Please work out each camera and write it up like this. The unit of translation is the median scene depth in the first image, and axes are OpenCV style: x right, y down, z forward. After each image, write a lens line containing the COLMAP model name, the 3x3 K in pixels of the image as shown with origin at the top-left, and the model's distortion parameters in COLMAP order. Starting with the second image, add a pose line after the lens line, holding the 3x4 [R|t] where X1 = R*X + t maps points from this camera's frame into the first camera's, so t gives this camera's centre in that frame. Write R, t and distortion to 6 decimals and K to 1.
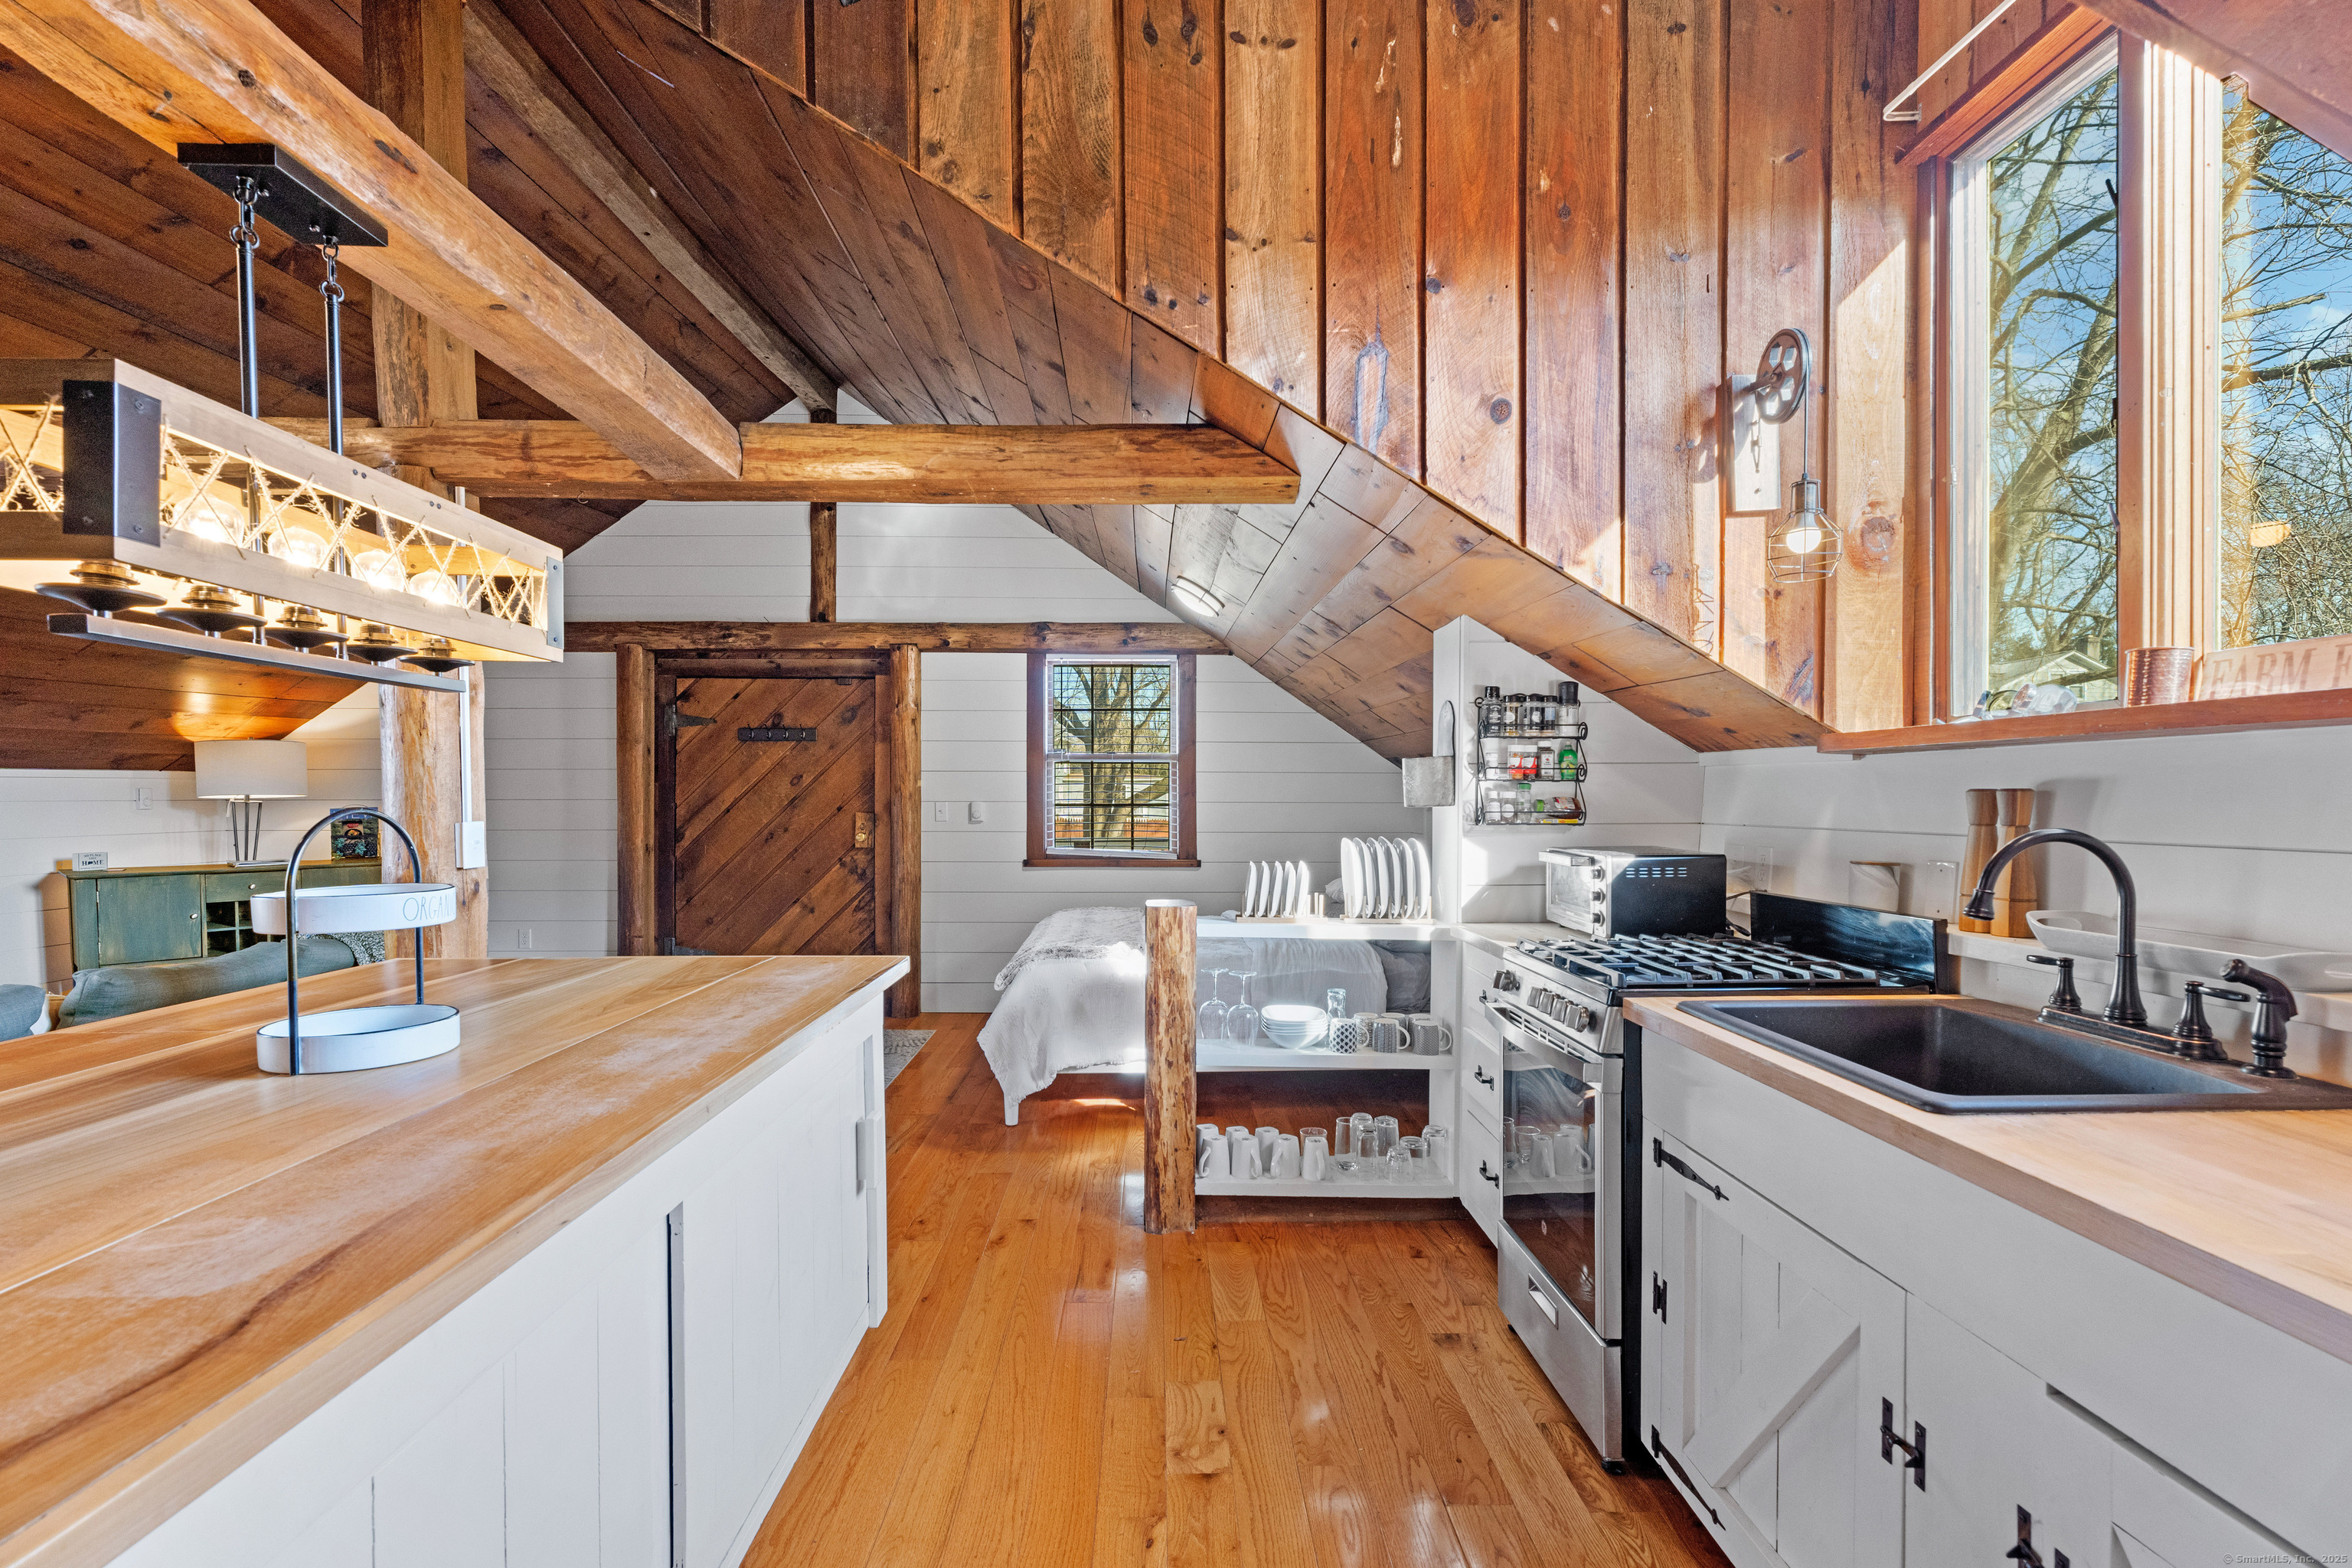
lens RADIAL K [[1074.4, 0, 1181.4], [0, 1074.4, 797.8], [0, 0, 1]] dist [-0.003652, -0.000182]
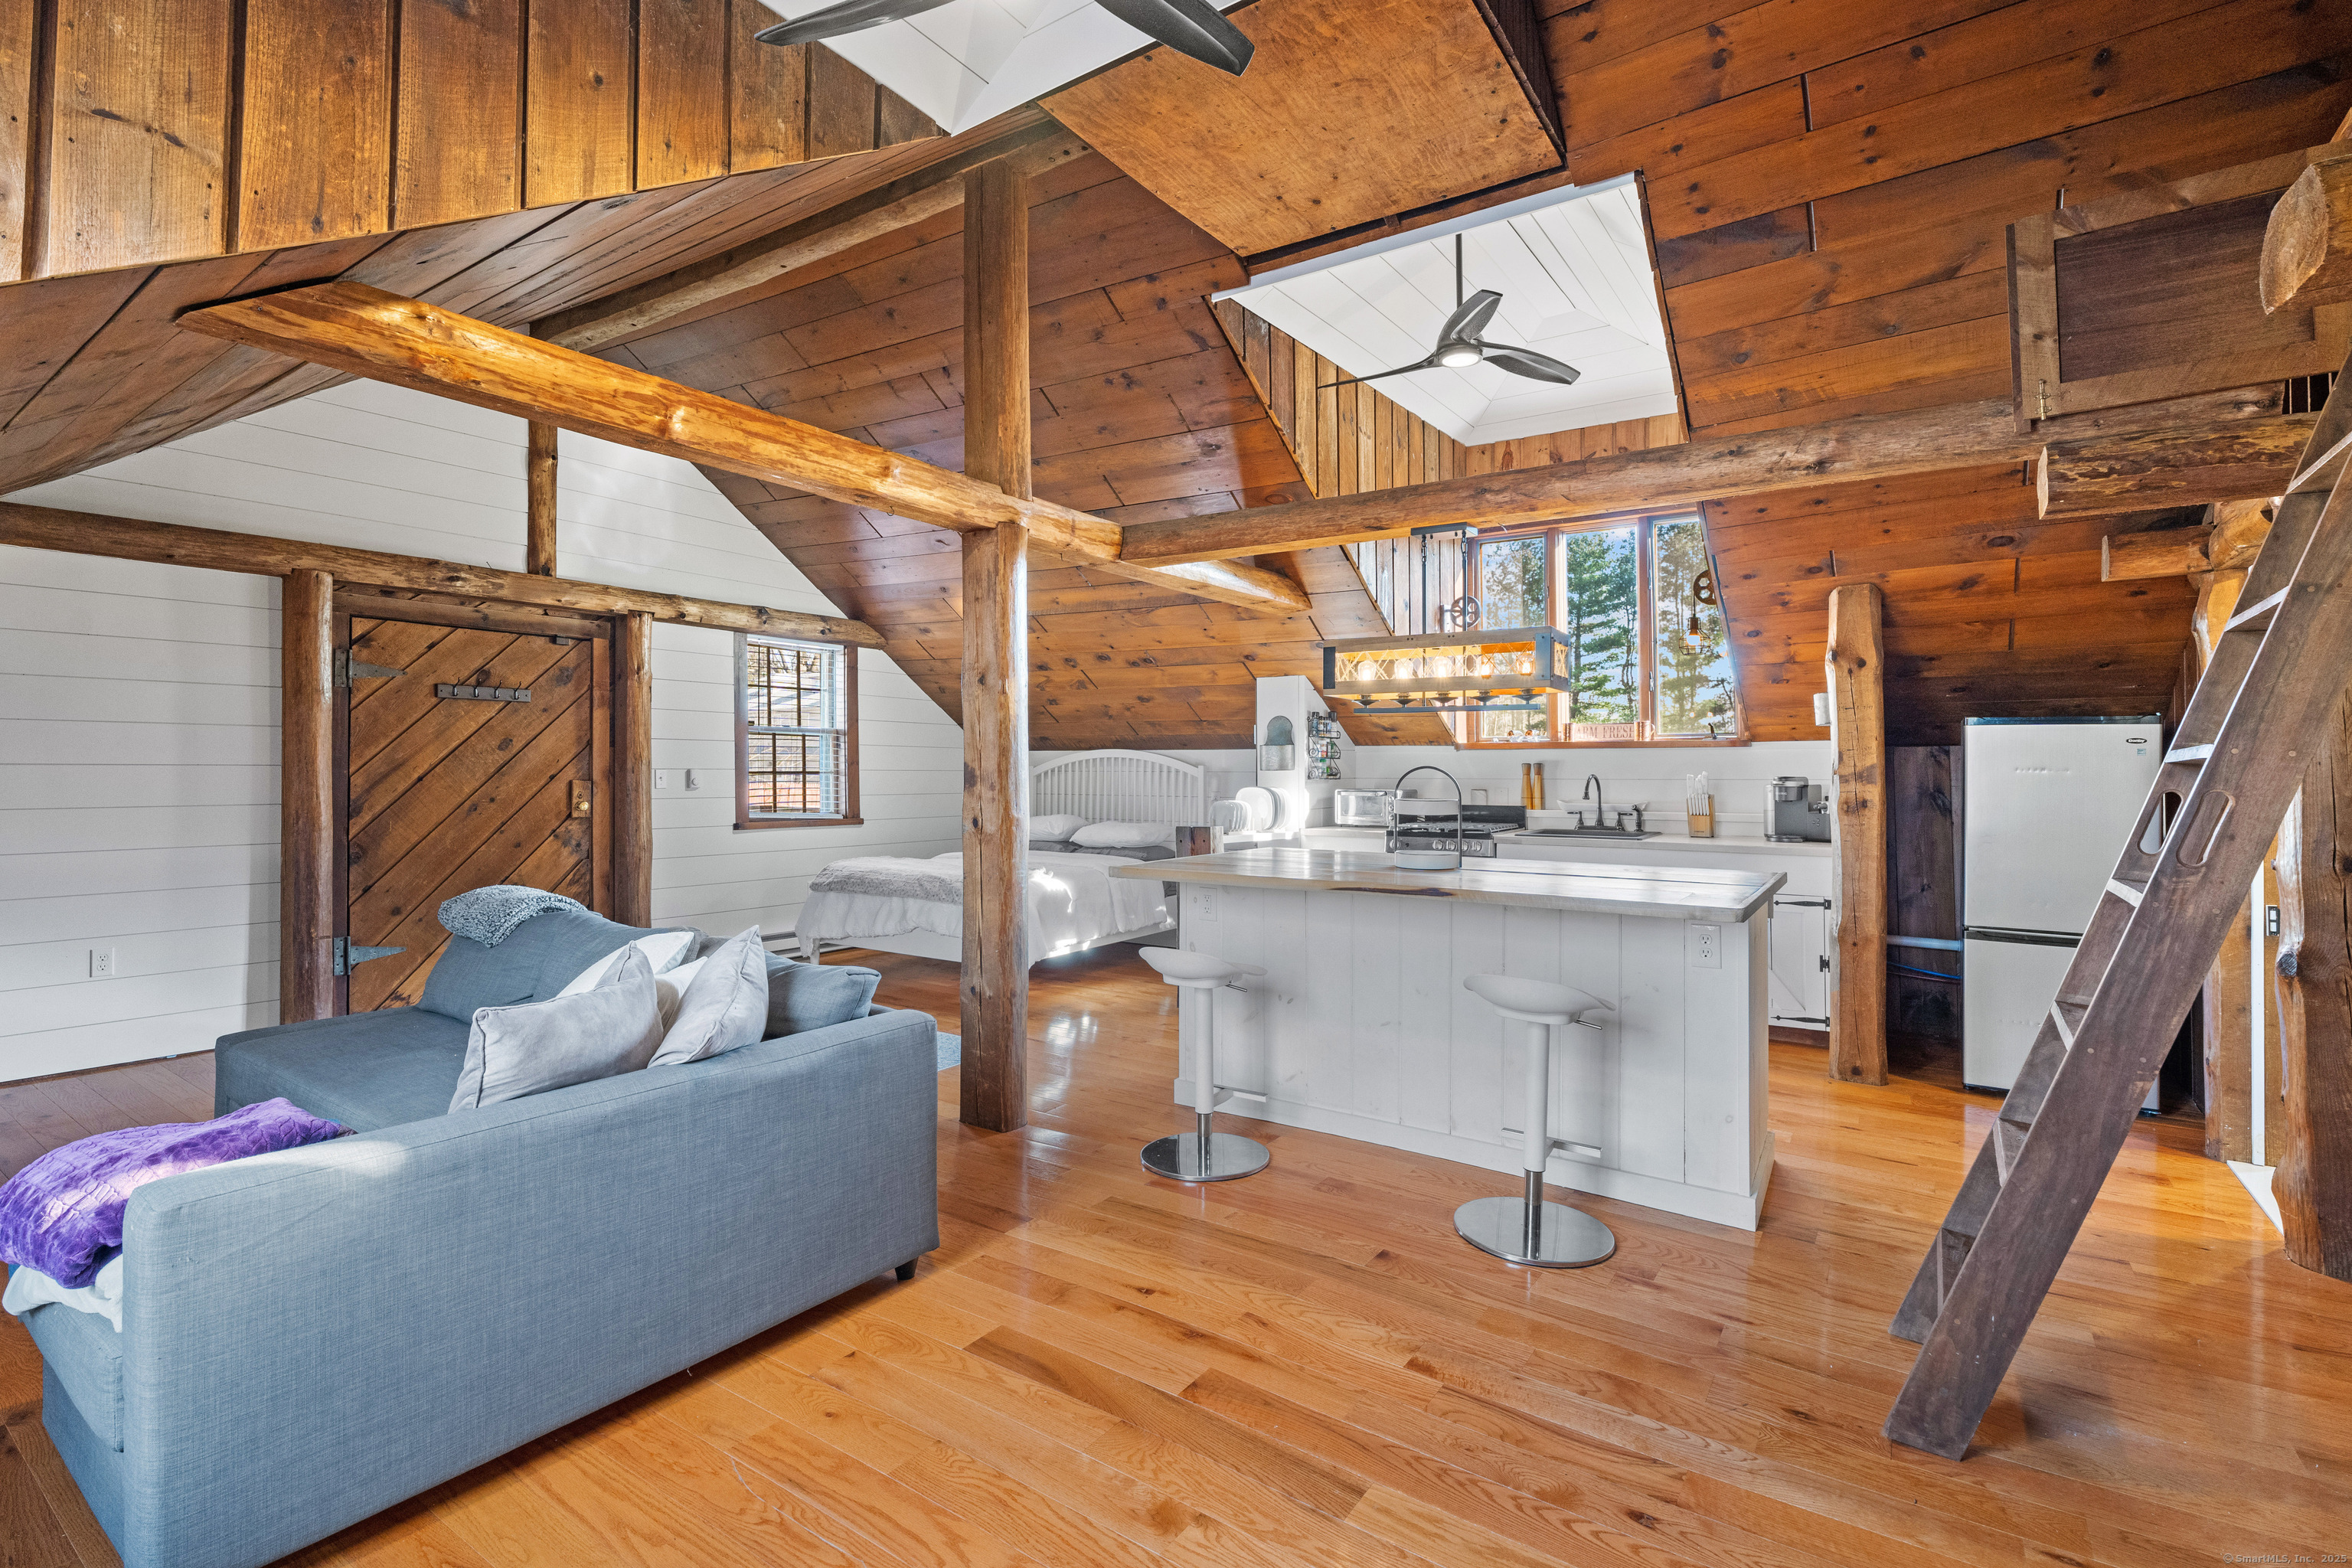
lens RADIAL K [[1074.4, 0, 1169.9], [0, 1074.4, 762.1], [0, 0, 1]] dist [-0.003652, -0.000182]
pose [[0.587193, 0.008988, 0.809397, -0.763684], [-0.001141, 0.999947, -0.010276, 0.006685], [-0.809446, 0.005110, 0.587172, 0.016161]]
